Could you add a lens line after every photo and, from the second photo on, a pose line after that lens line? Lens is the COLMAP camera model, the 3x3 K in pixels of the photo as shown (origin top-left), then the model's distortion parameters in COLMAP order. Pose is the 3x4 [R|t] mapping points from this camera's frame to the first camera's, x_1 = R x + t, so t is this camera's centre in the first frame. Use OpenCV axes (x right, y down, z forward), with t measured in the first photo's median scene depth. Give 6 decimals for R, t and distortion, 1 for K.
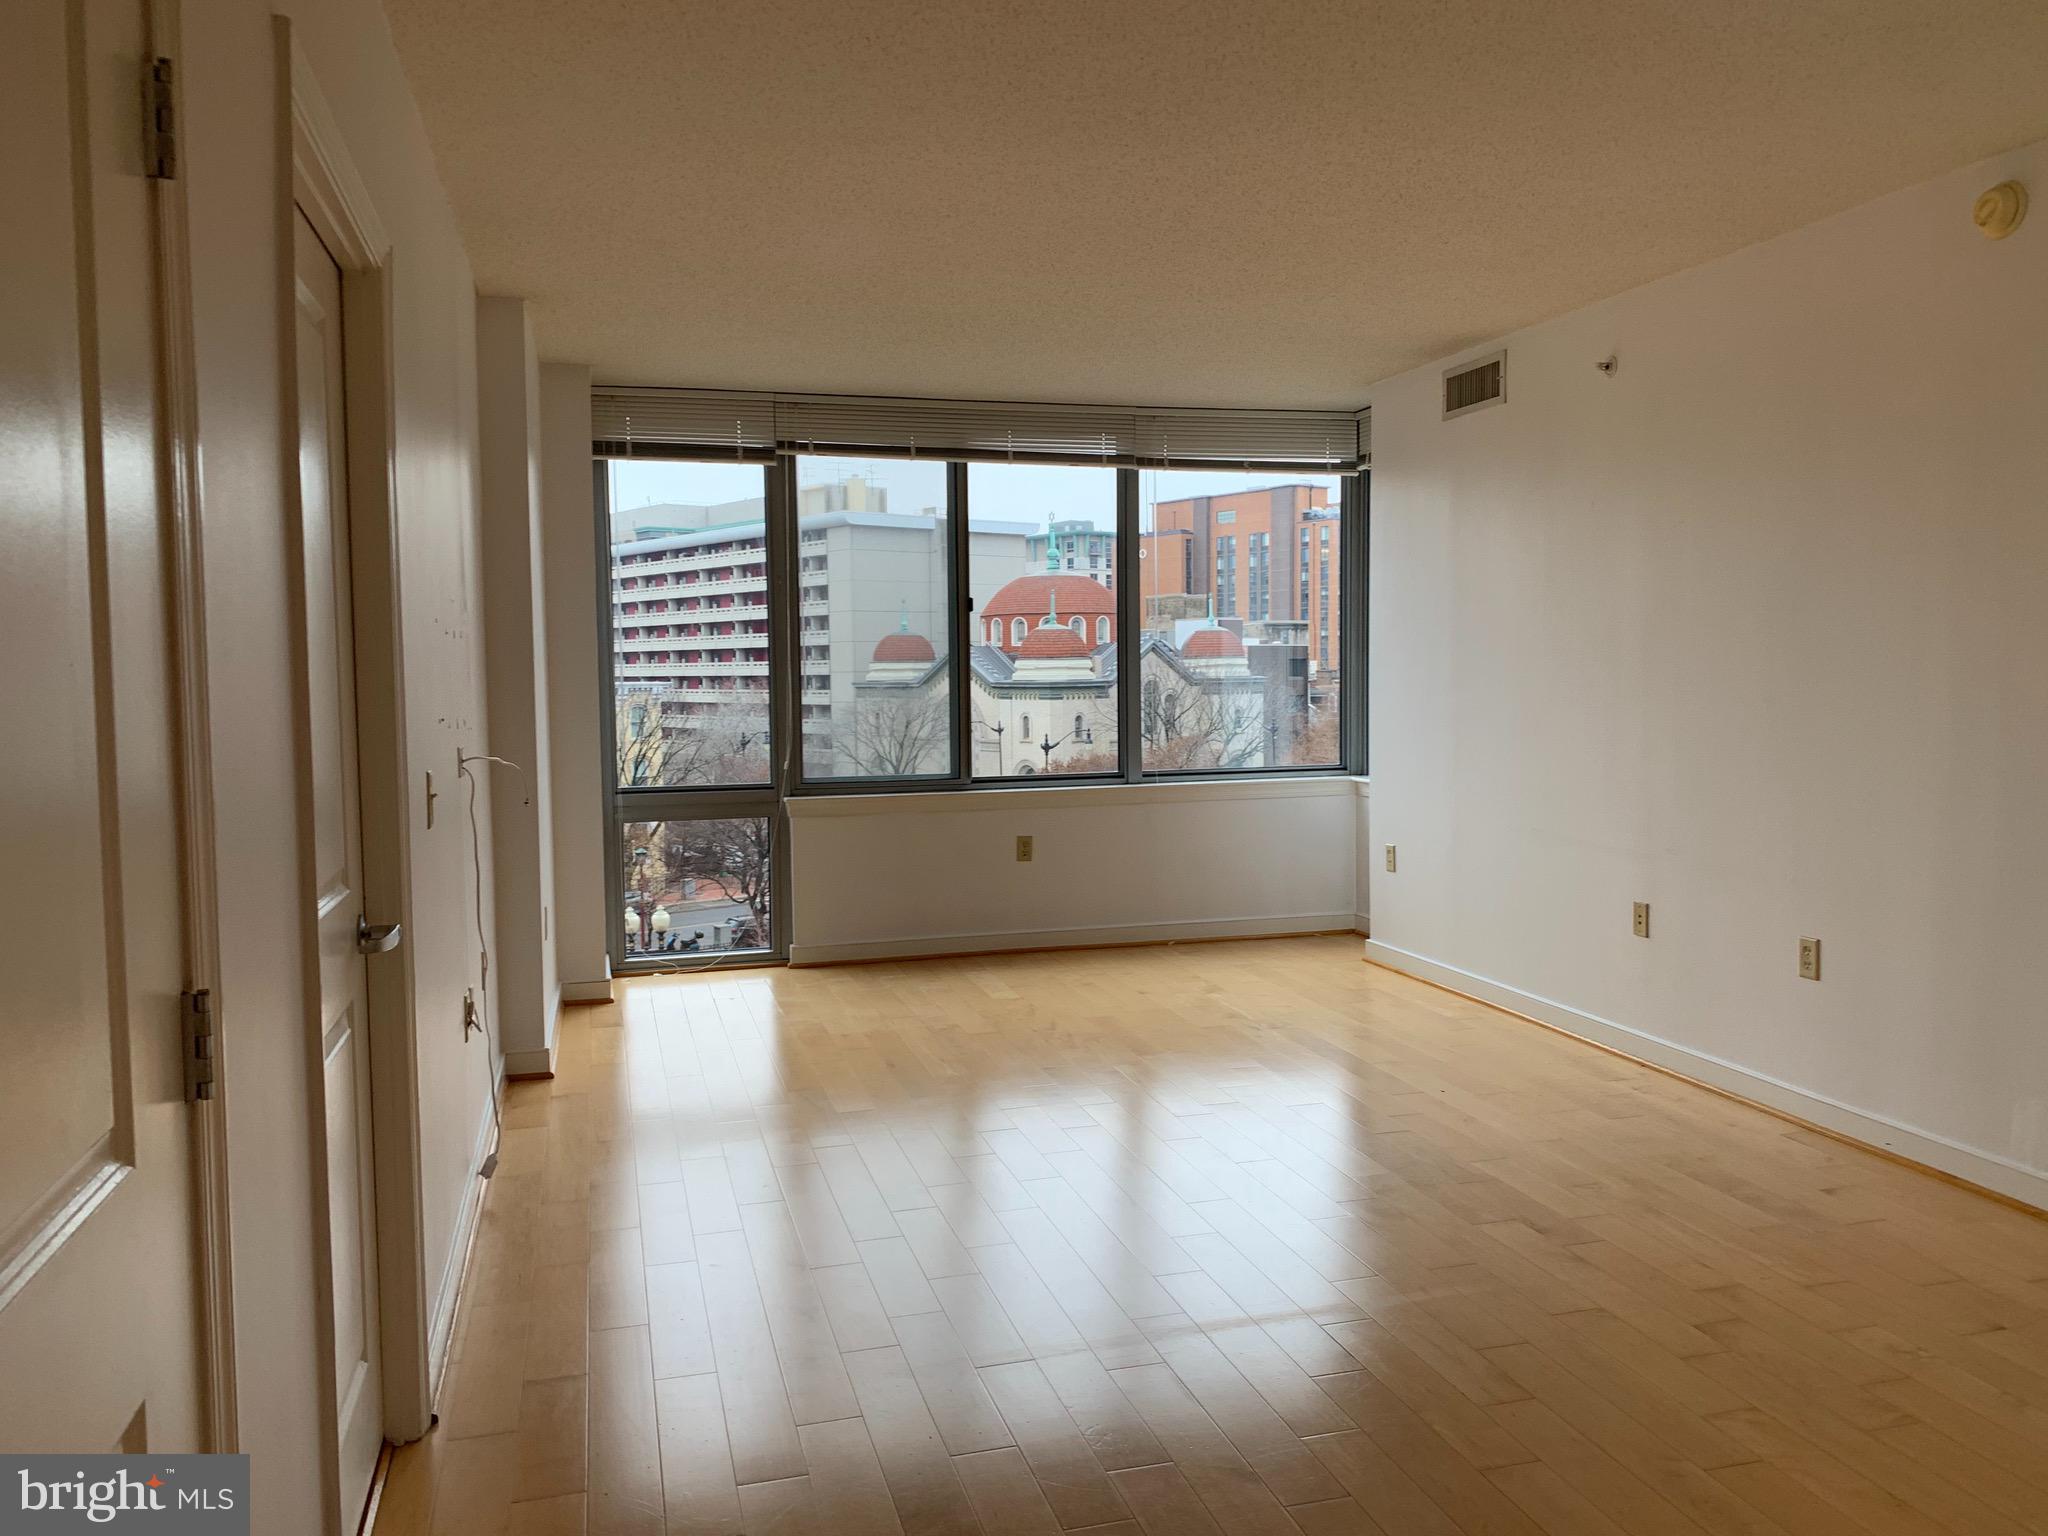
lens RADIAL K [[1561.5, 0, 1037.4], [0, 1561.5, 761.6], [0, 0, 1]] dist [0.130649, -0.201700]
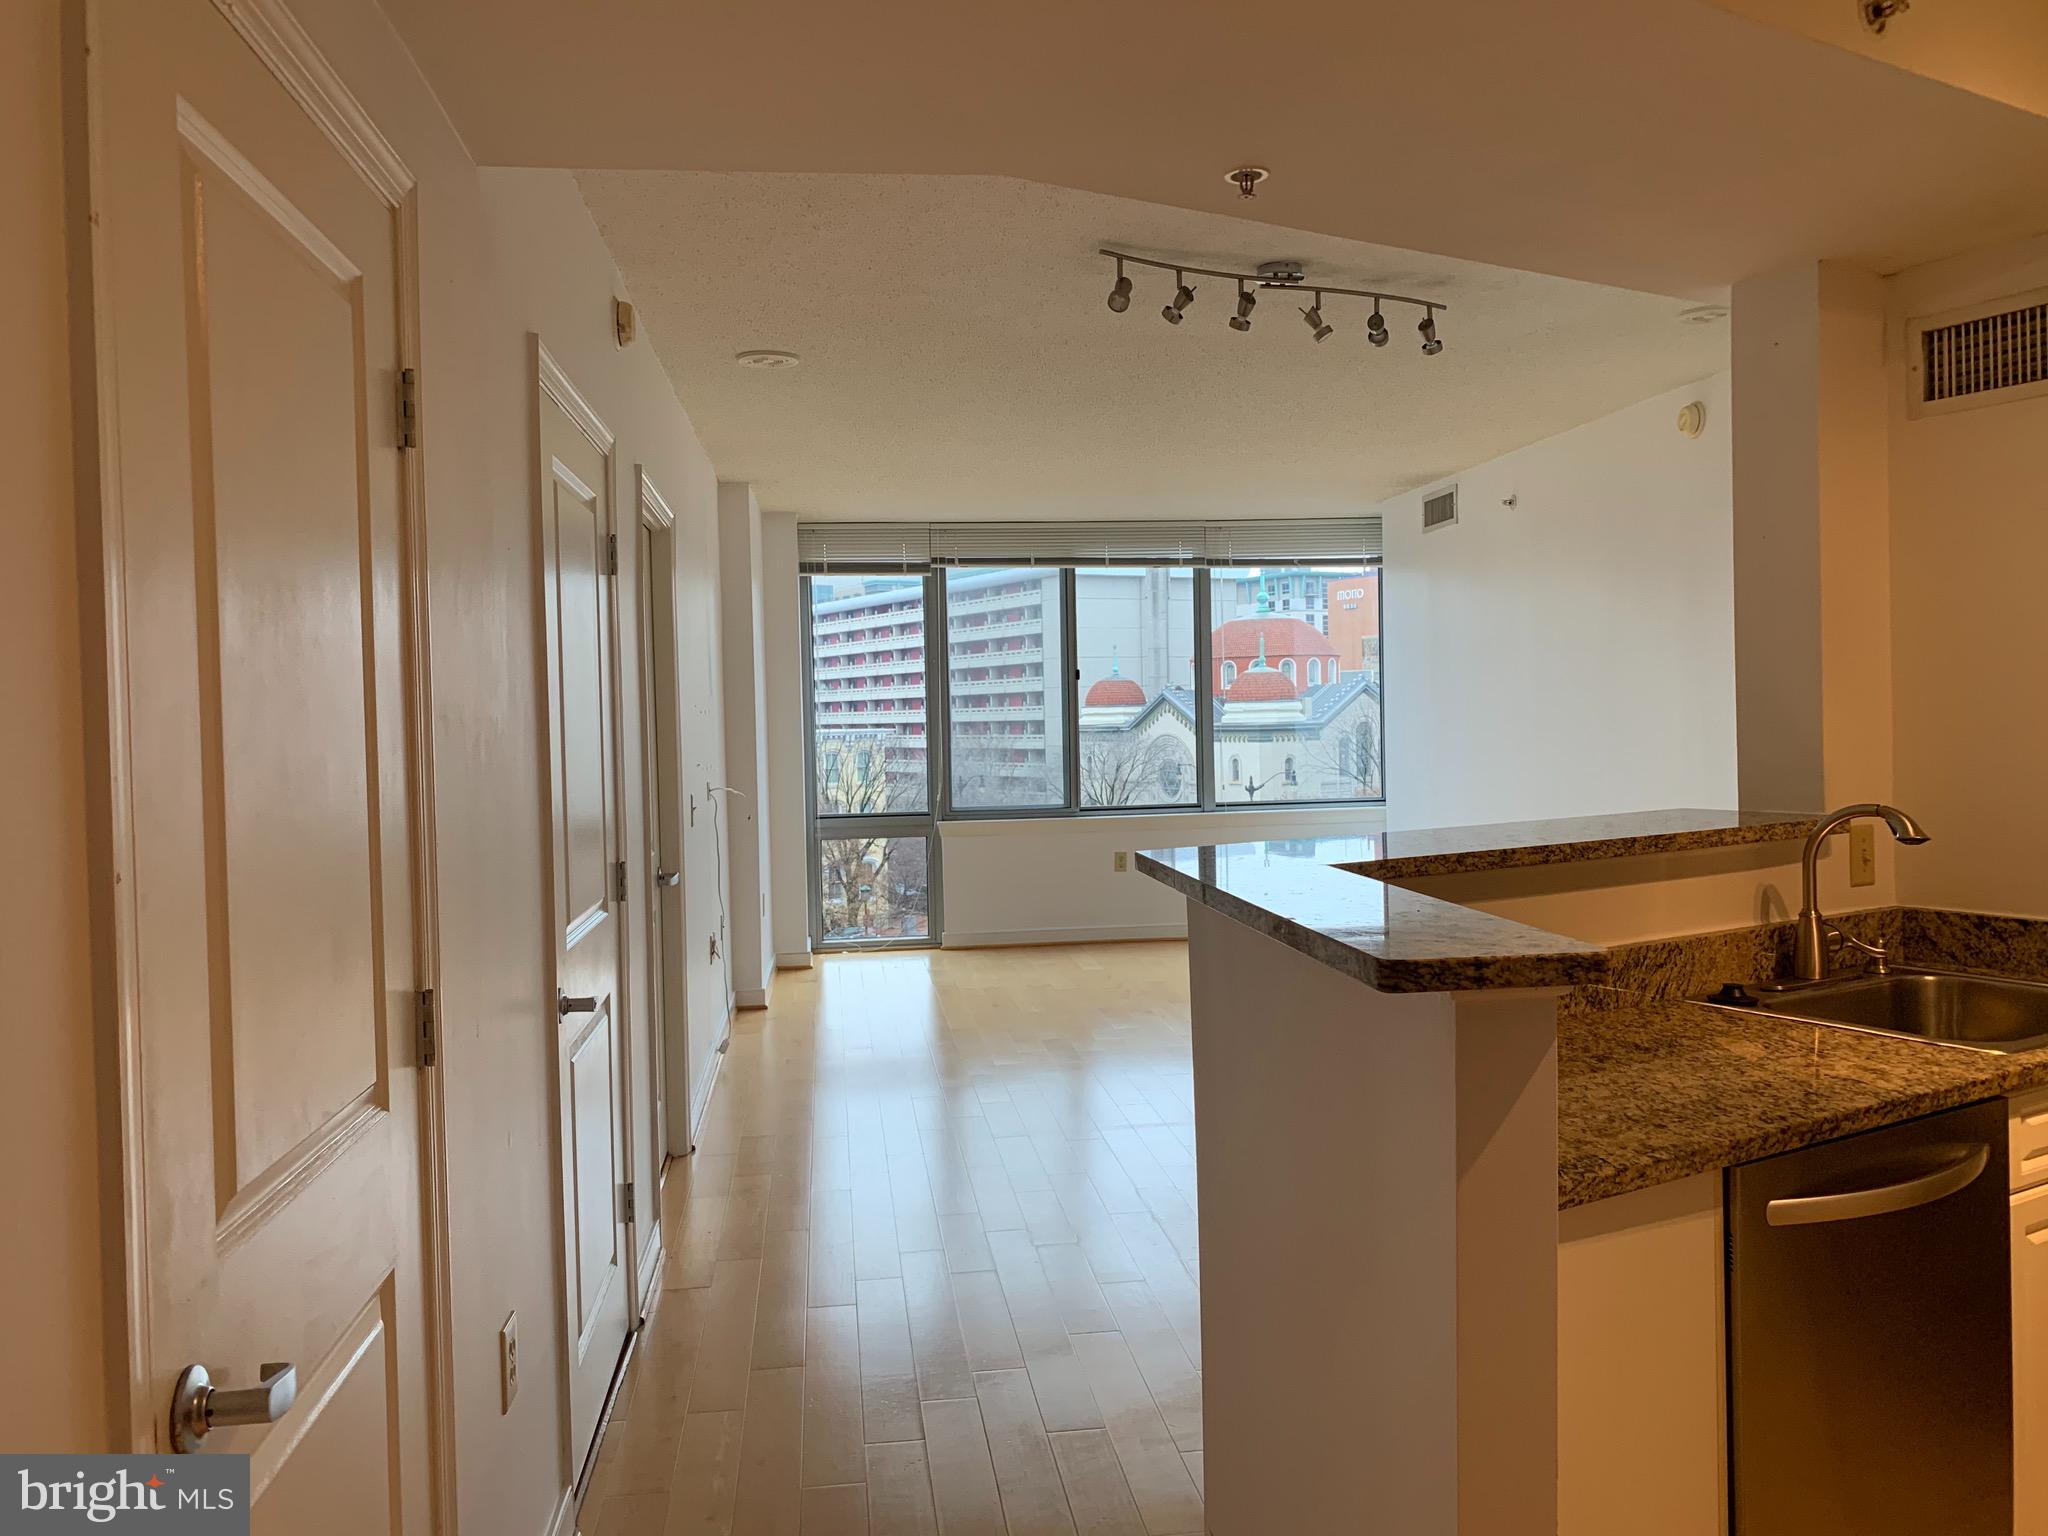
lens RADIAL K [[1566.8, 0, 1021.0], [0, 1566.8, 759.2], [0, 0, 1]] dist [0.122981, -0.313743]
pose [[0.988585, -0.006328, -0.150534, 0.105201], [0.001941, 0.999570, -0.029274, 0.008306], [0.150655, 0.028648, 0.988171, -0.295723]]
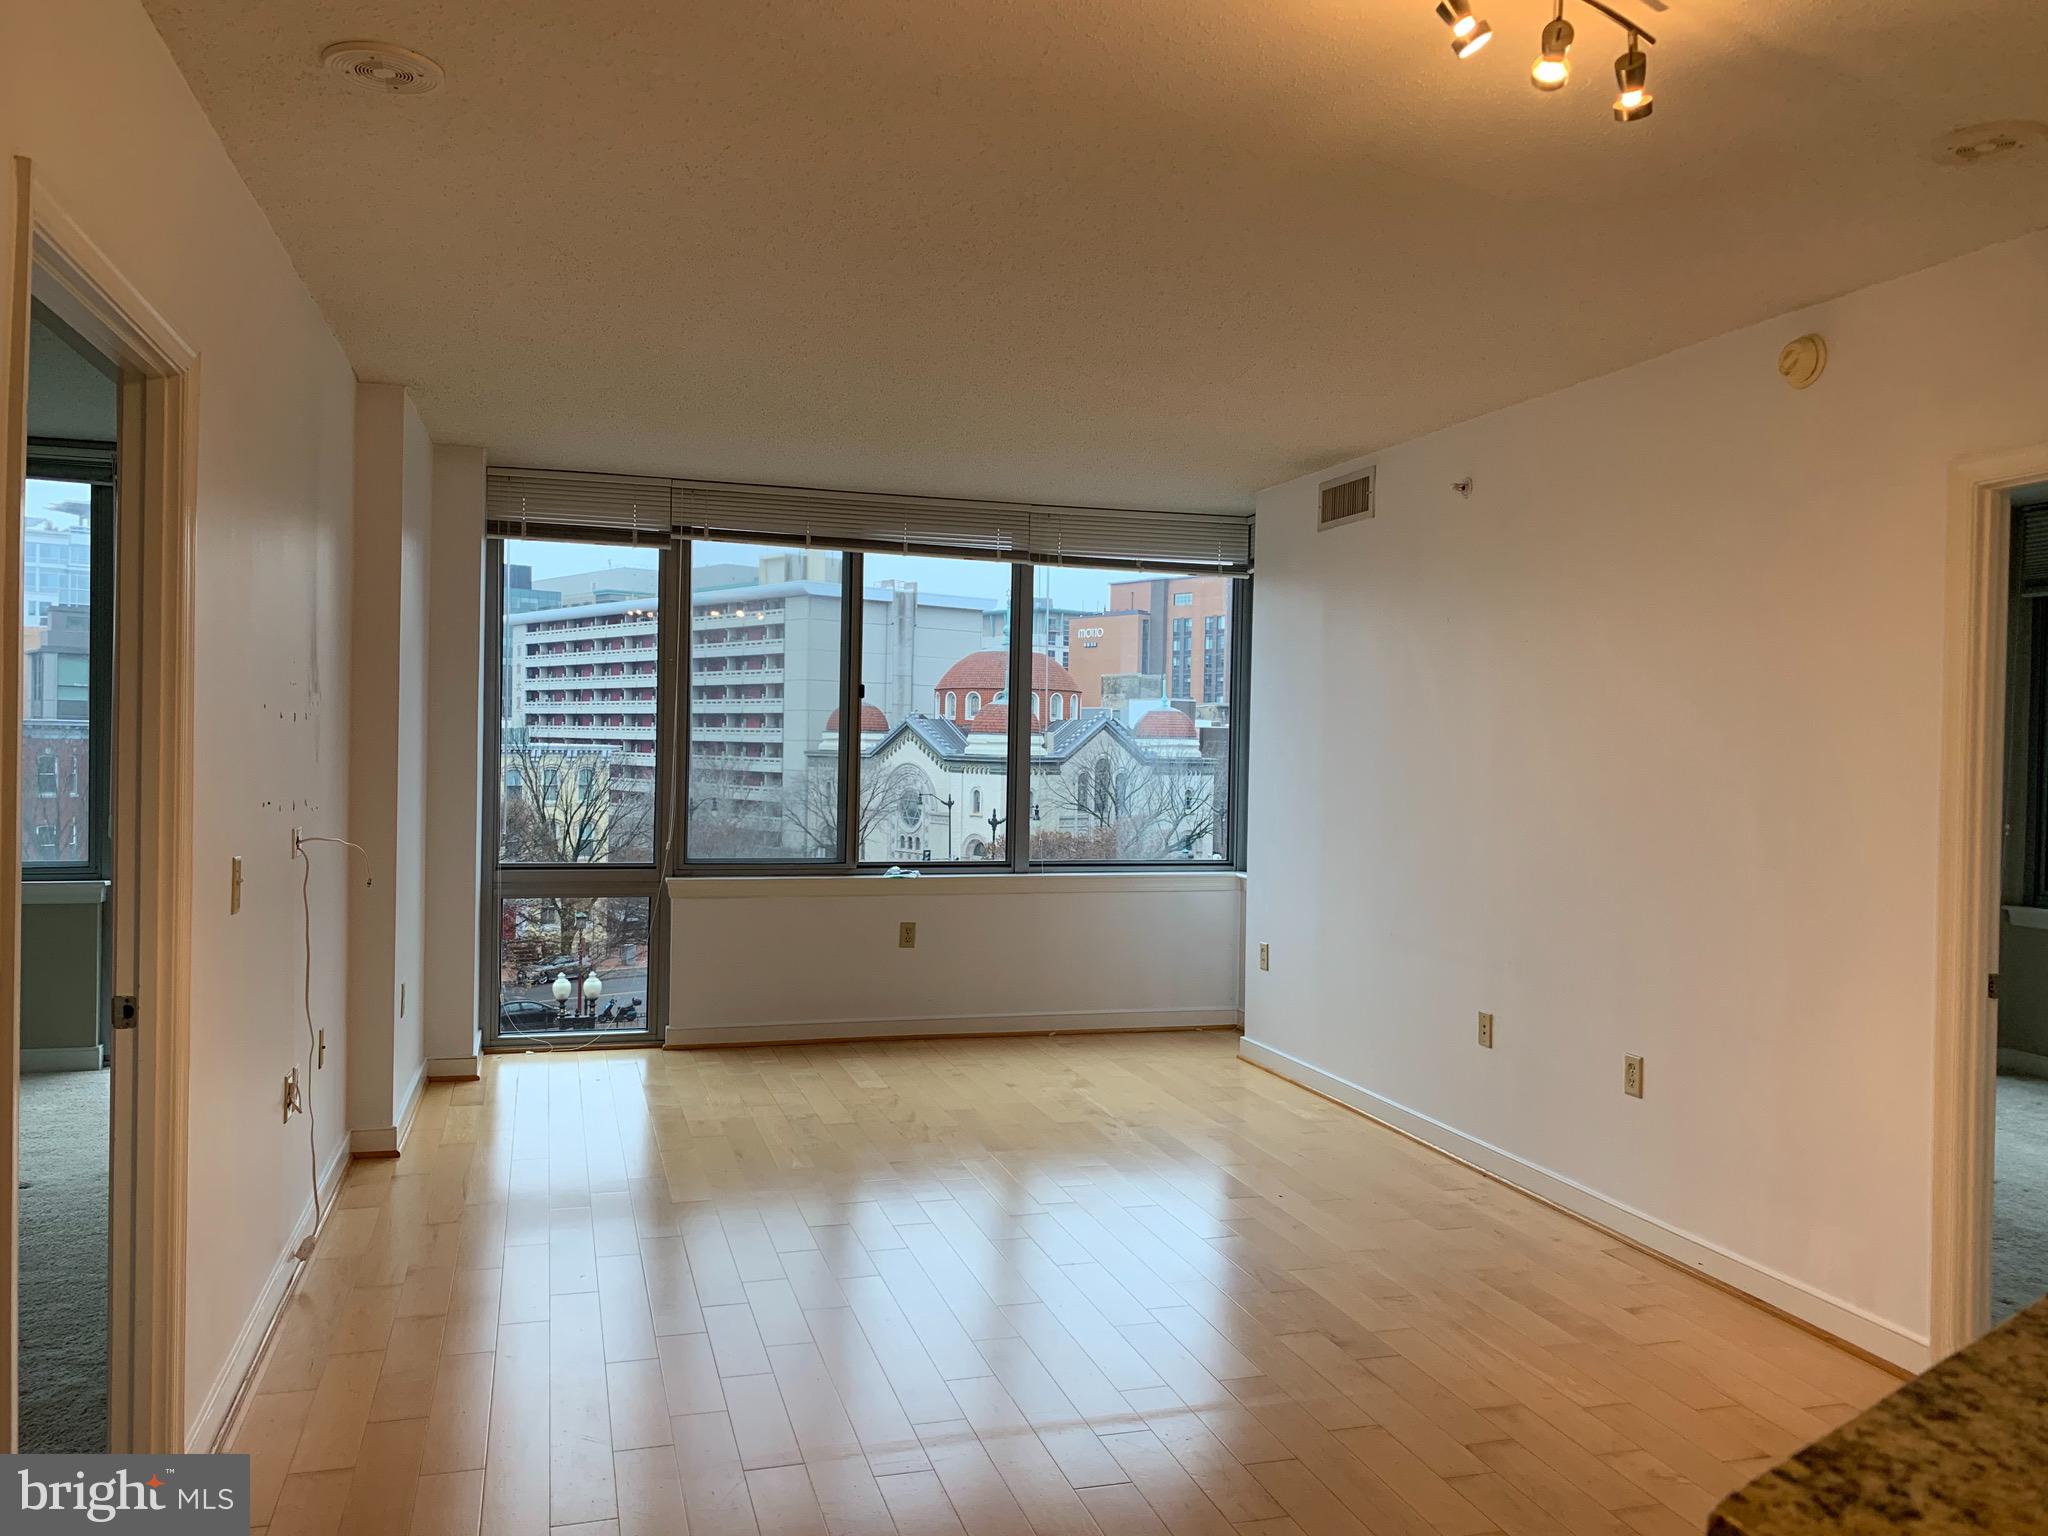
lens RADIAL K [[1560.7, 0, 1015.2], [0, 1560.7, 770.9], [0, 0, 1]] dist [0.150687, -0.292478]
pose [[0.999394, 0.032111, 0.013434, 0.043647], [-0.031529, 0.998643, -0.041458, -0.010156], [-0.014747, 0.041010, 0.999050, -0.009859]]
